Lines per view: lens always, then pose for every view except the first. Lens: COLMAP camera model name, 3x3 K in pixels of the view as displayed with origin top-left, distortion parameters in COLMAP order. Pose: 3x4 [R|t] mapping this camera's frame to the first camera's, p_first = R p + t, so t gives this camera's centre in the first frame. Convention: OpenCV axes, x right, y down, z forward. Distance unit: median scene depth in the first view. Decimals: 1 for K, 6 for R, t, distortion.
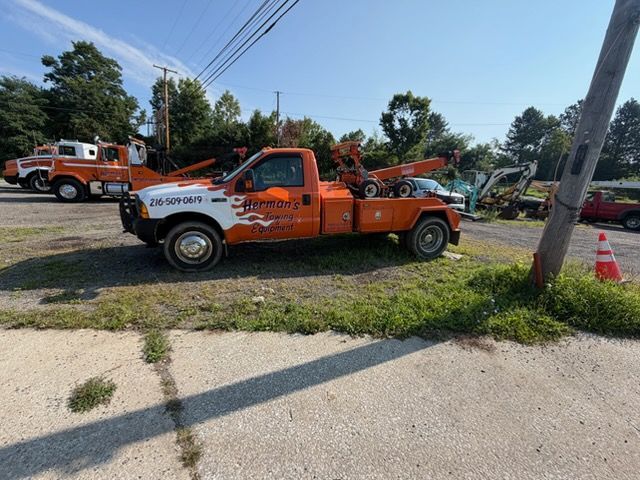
lens RADIAL K [[256.4, 0, 320.0], [0, 256.4, 240.0], [0, 0, 1]] dist [-0.001609, -0.000002]
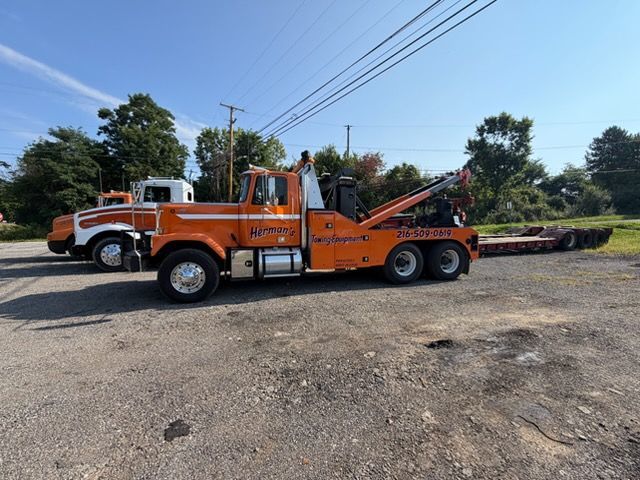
lens RADIAL K [[256.4, 0, 320.0], [0, 256.4, 240.0], [0, 0, 1]] dist [-0.001609, -0.000002]
pose [[0.997095, -0.051698, -0.055943, -0.237538], [0.042466, 0.986972, -0.155188, -0.056670], [0.063237, 0.152362, 0.986300, 0.186986]]
